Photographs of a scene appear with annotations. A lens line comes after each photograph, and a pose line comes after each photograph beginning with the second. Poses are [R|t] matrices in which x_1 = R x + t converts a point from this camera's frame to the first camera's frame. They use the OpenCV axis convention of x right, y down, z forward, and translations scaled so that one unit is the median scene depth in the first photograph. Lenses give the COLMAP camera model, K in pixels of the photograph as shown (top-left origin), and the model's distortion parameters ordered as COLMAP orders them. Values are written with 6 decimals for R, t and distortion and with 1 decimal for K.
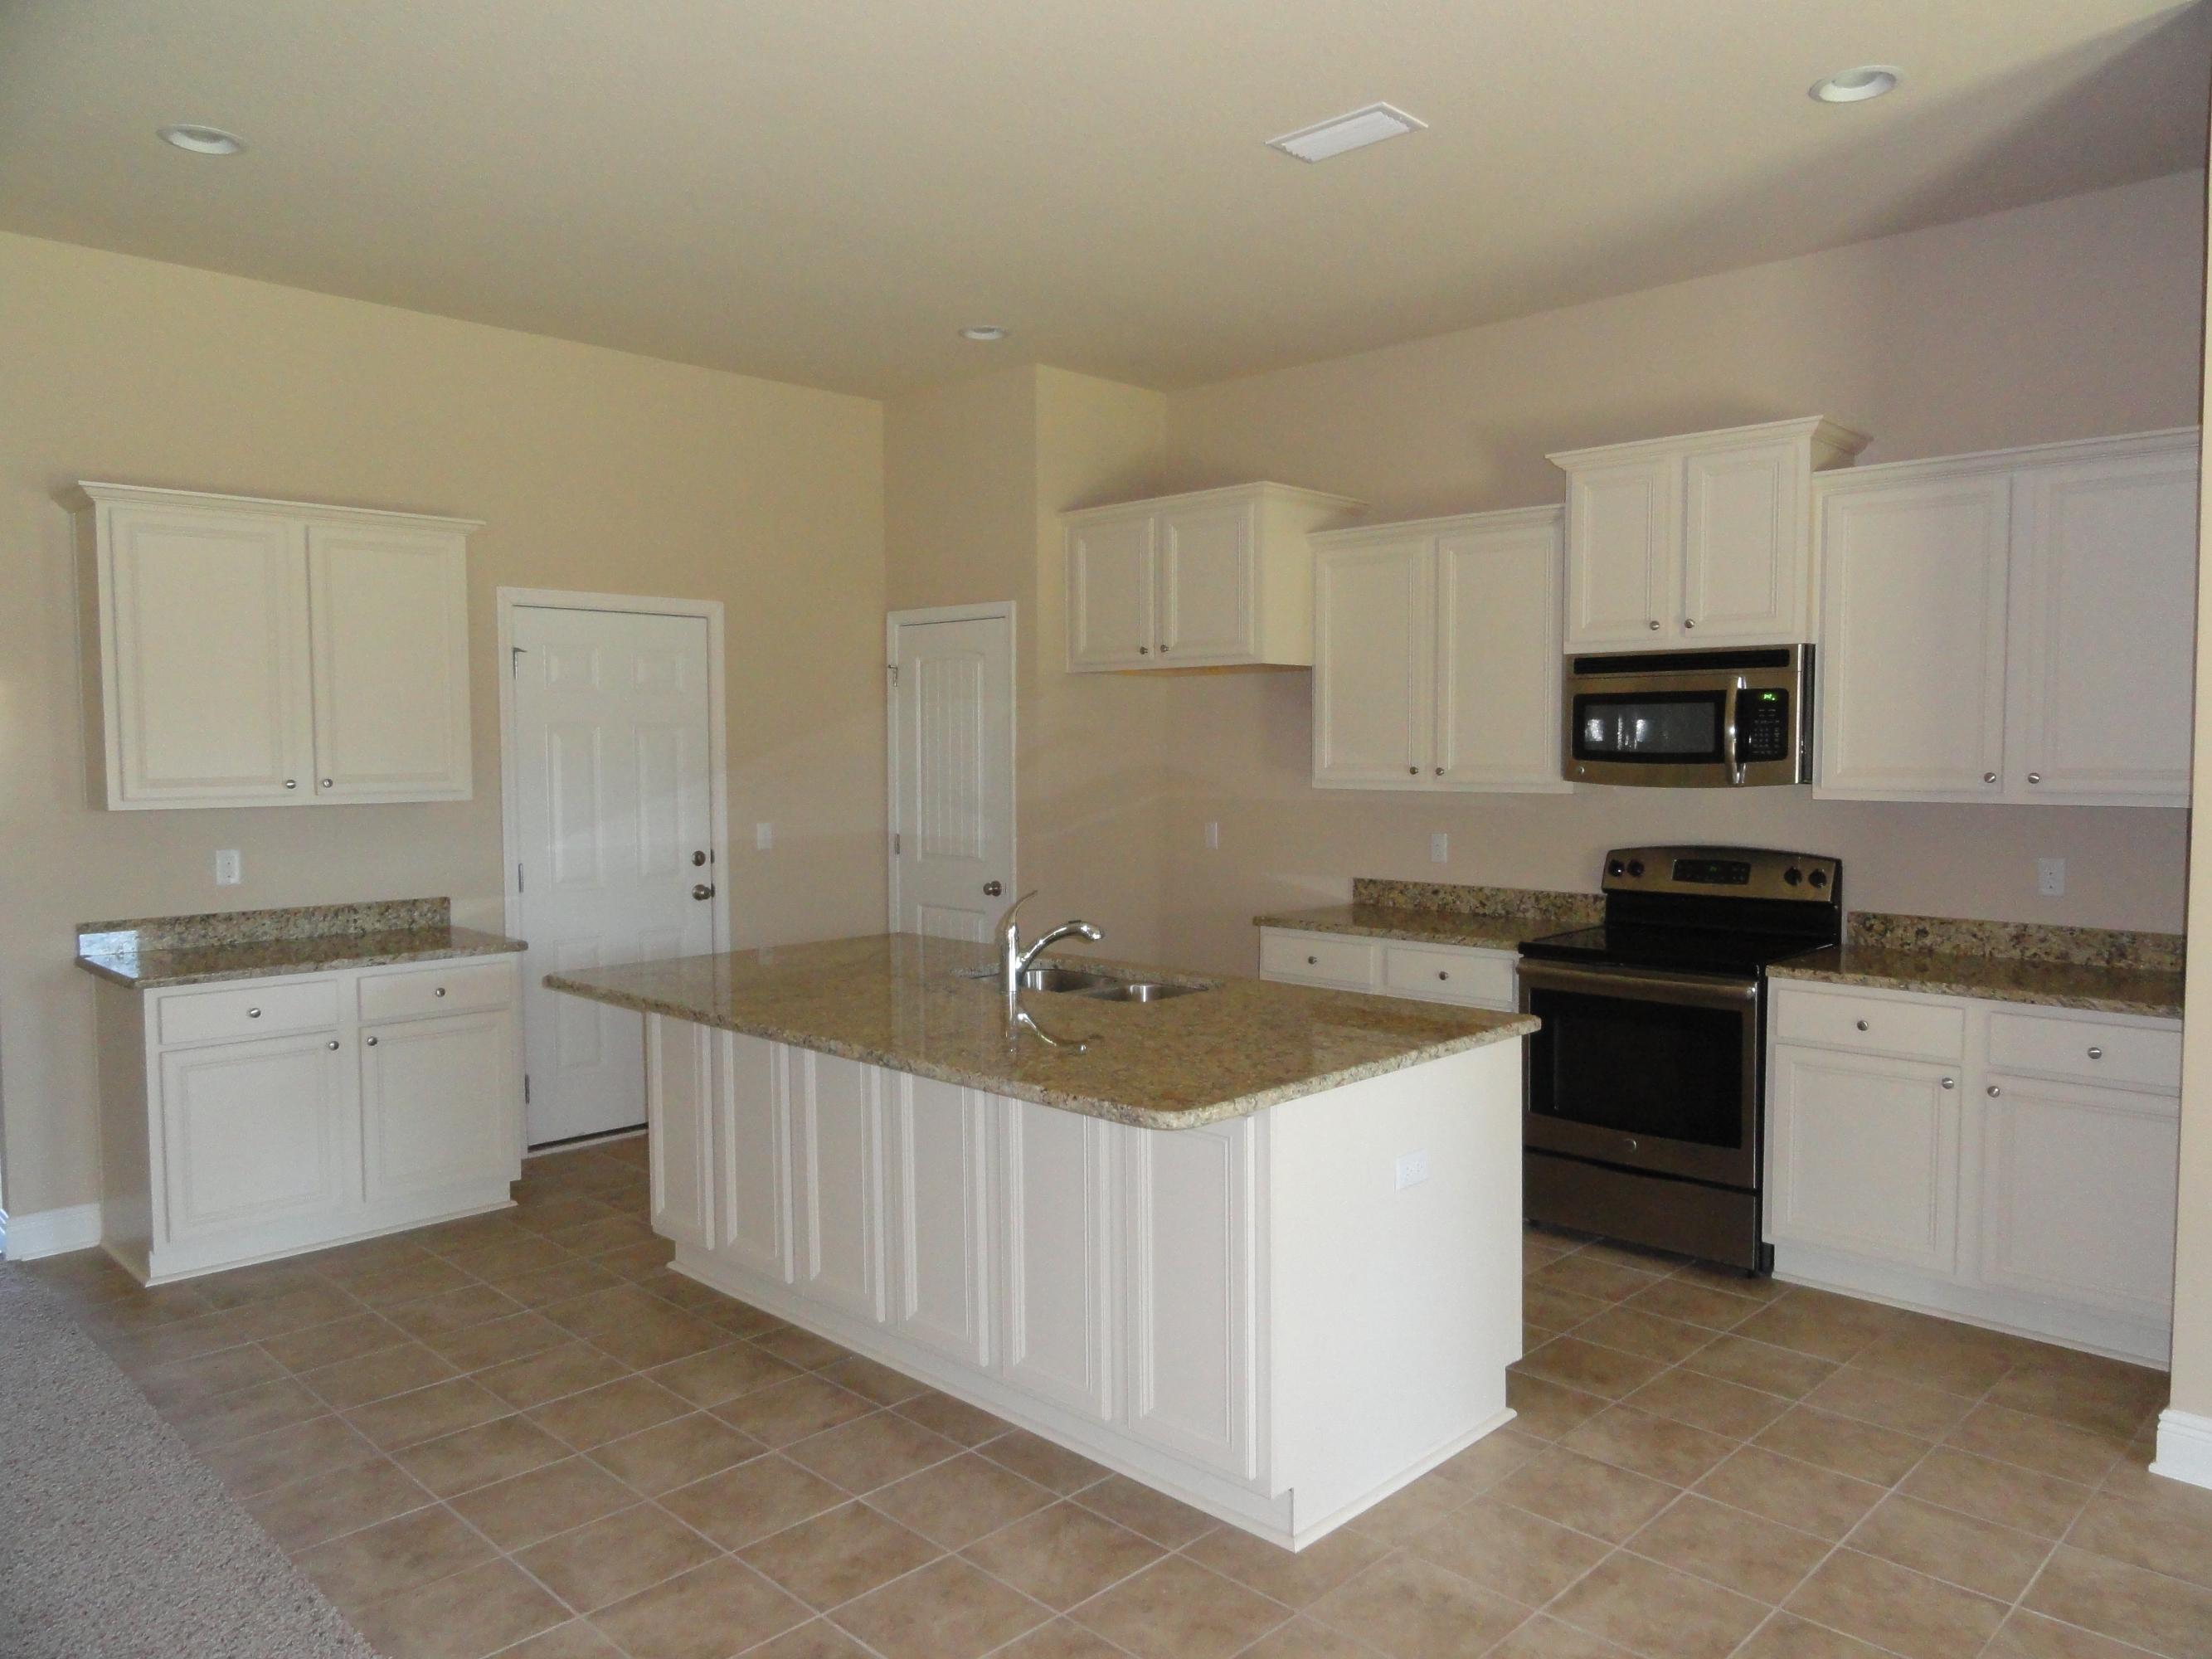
lens RADIAL K [[1528.4, 0, 1095.6], [0, 1528.4, 828.3], [0, 0, 1]] dist [-0.006398, 0.014832]
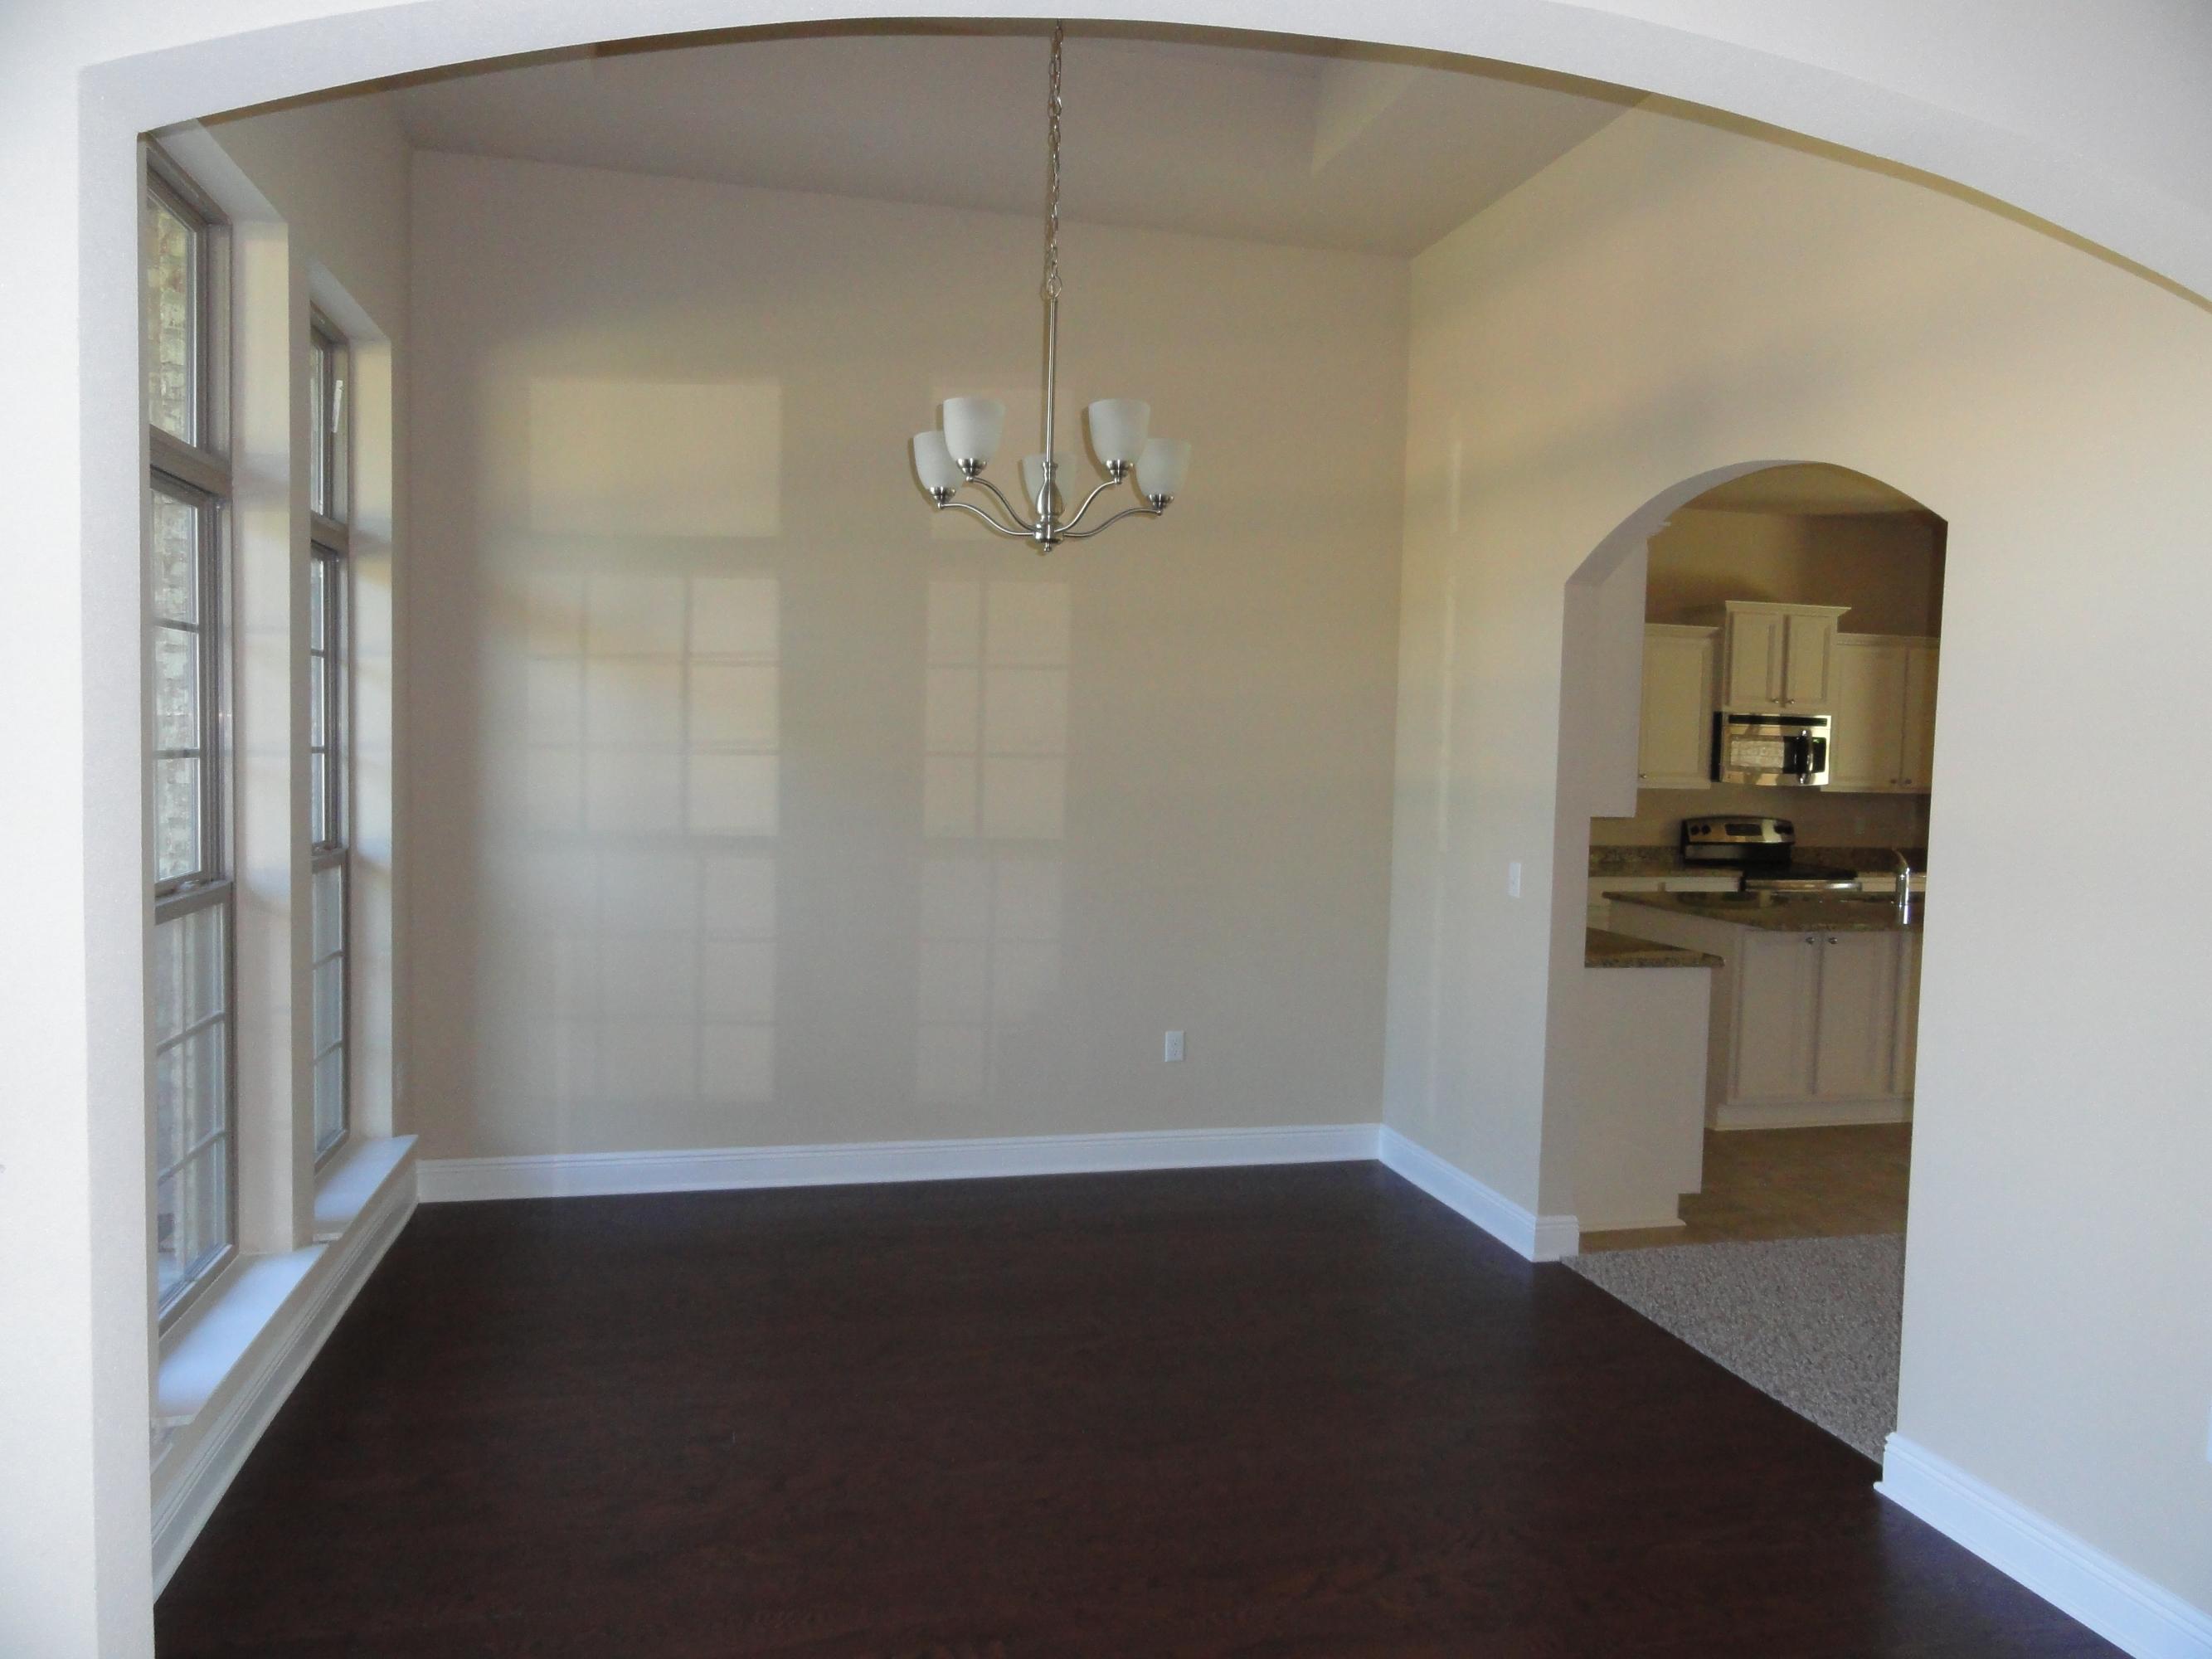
lens RADIAL K [[1528.4, 0, 1095.6], [0, 1528.4, 828.3], [0, 0, 1]] dist [-0.006398, 0.014832]
pose [[0.524051, -0.030537, 0.851139, -1.537734], [0.020799, 0.999518, 0.023055, -0.031843], [-0.851433, 0.005621, 0.524434, 0.653798]]
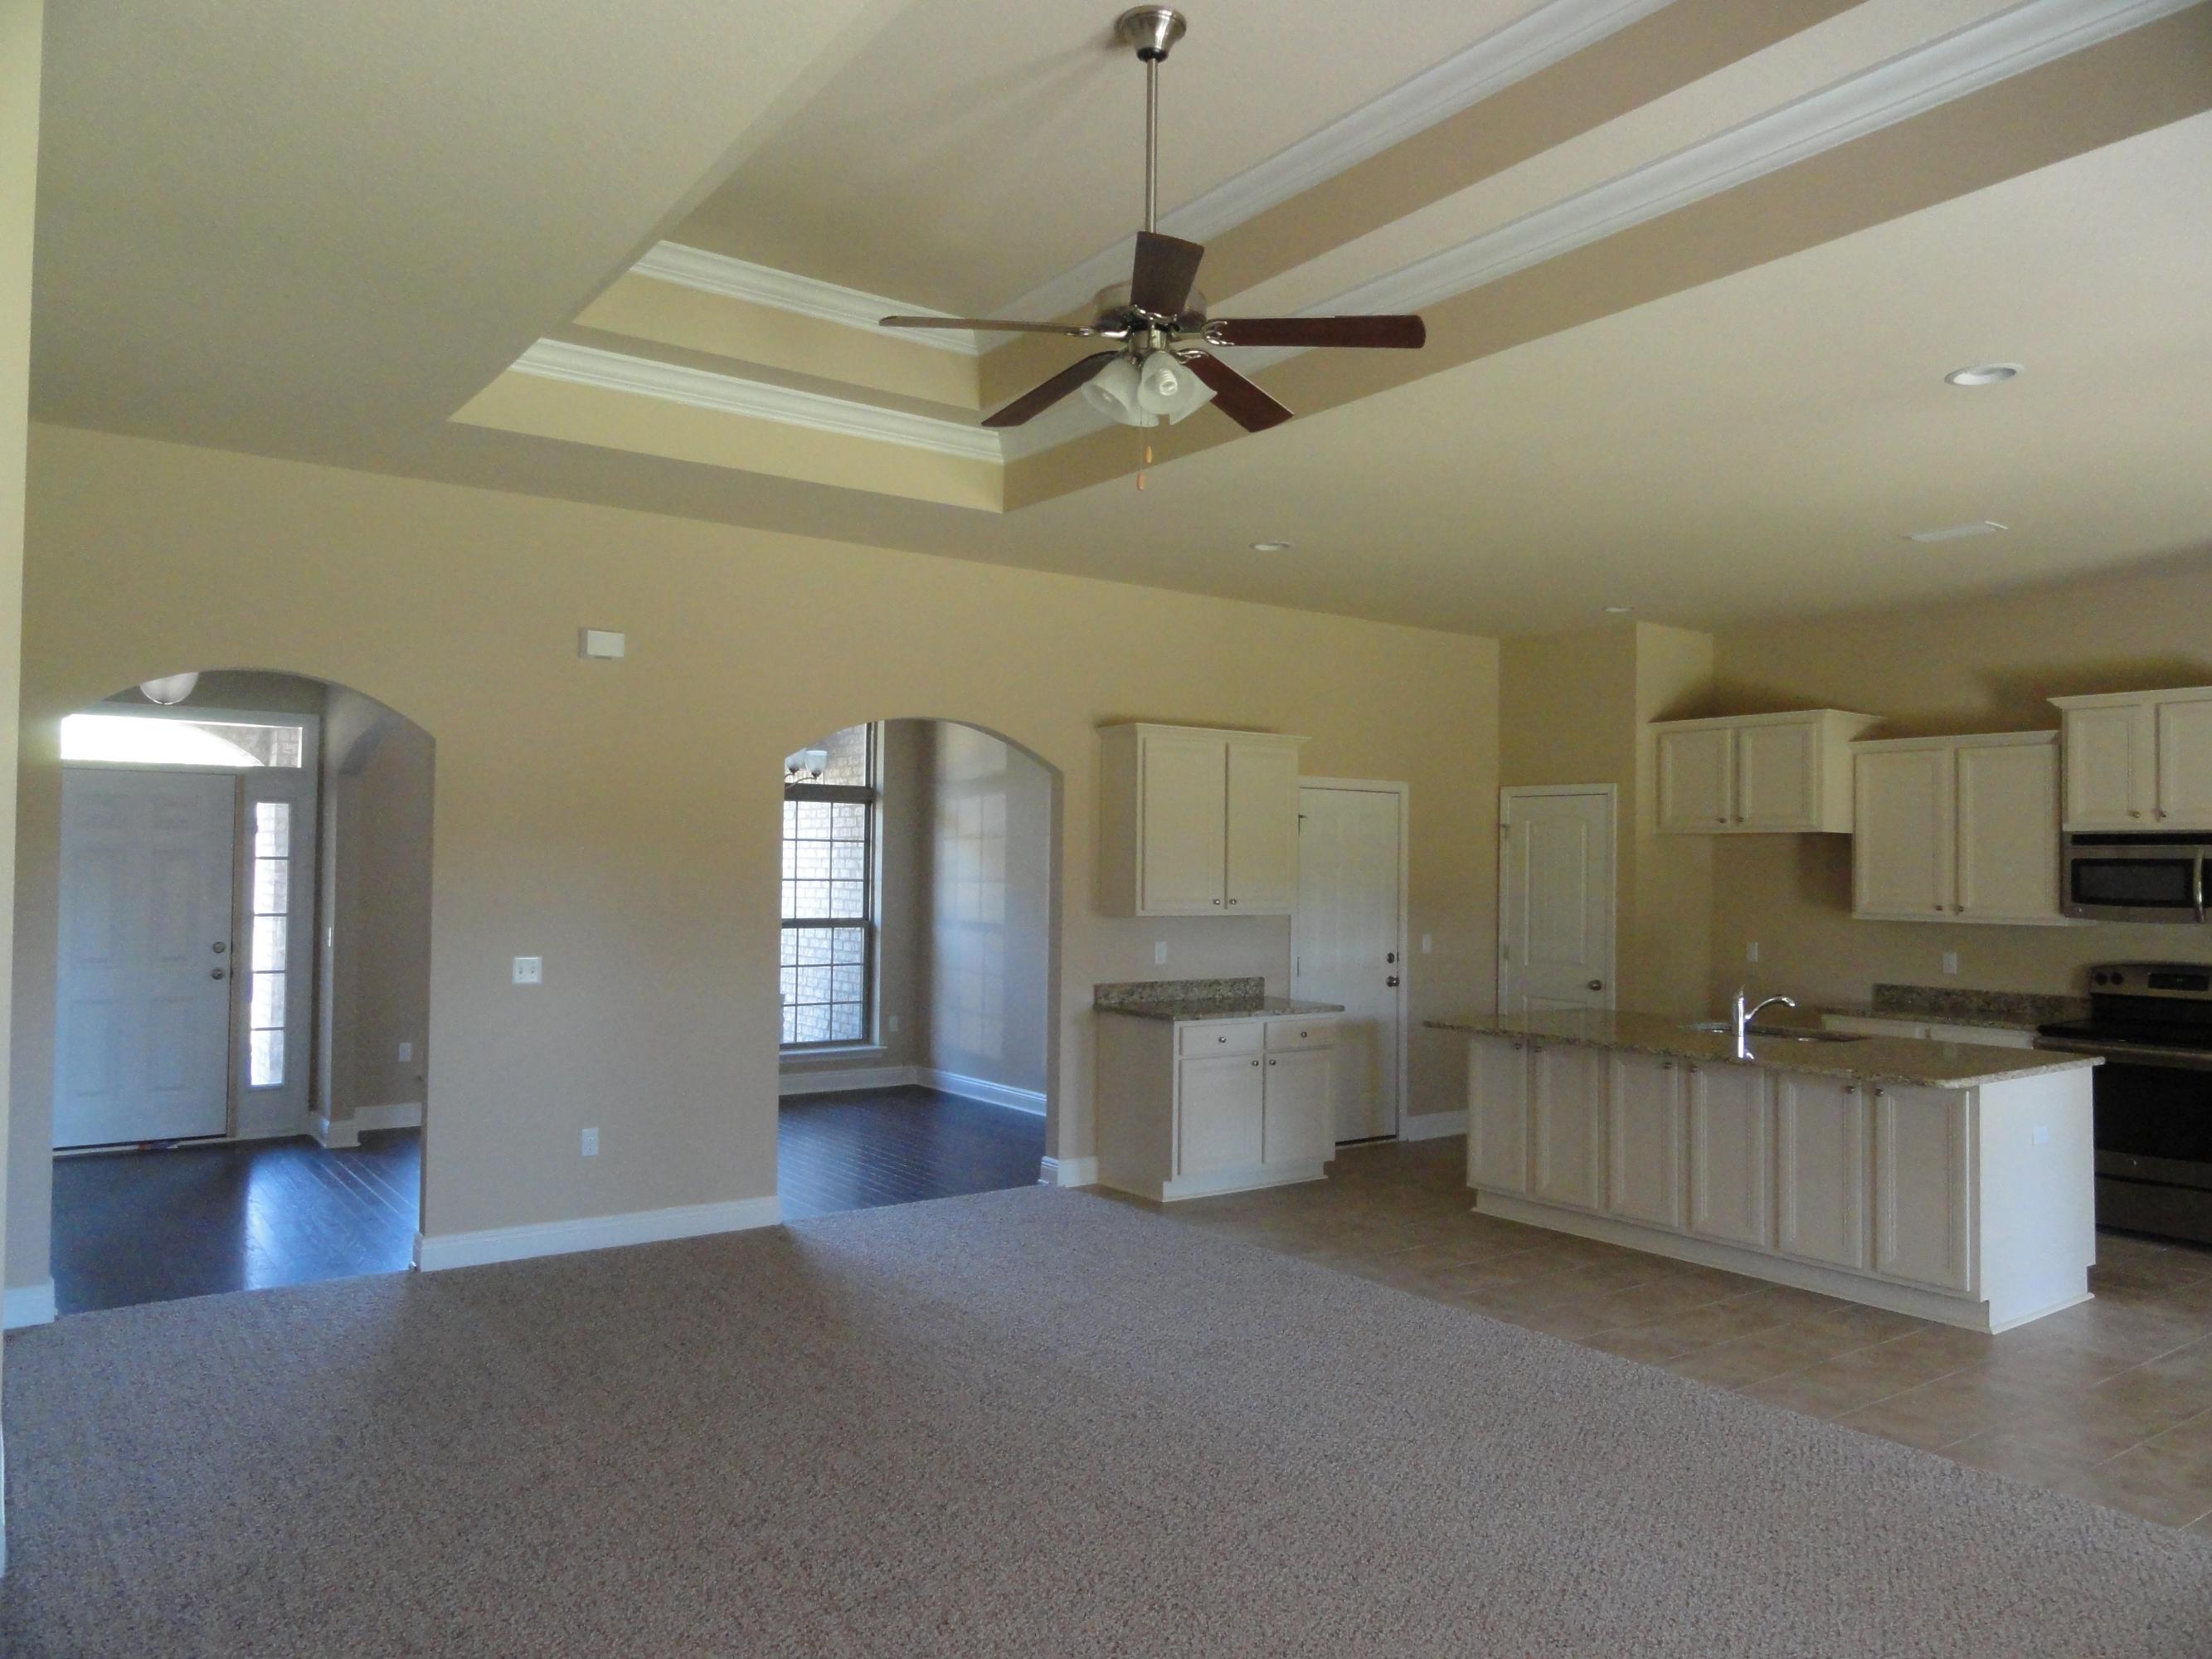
lens RADIAL K [[1528.4, 0, 1095.6], [0, 1528.4, 828.3], [0, 0, 1]] dist [-0.006398, 0.014832]
pose [[0.986705, 0.011918, -0.162085, -0.358332], [-0.025182, 0.996475, -0.080027, 0.023876], [0.160560, 0.083045, 0.983526, -0.574211]]
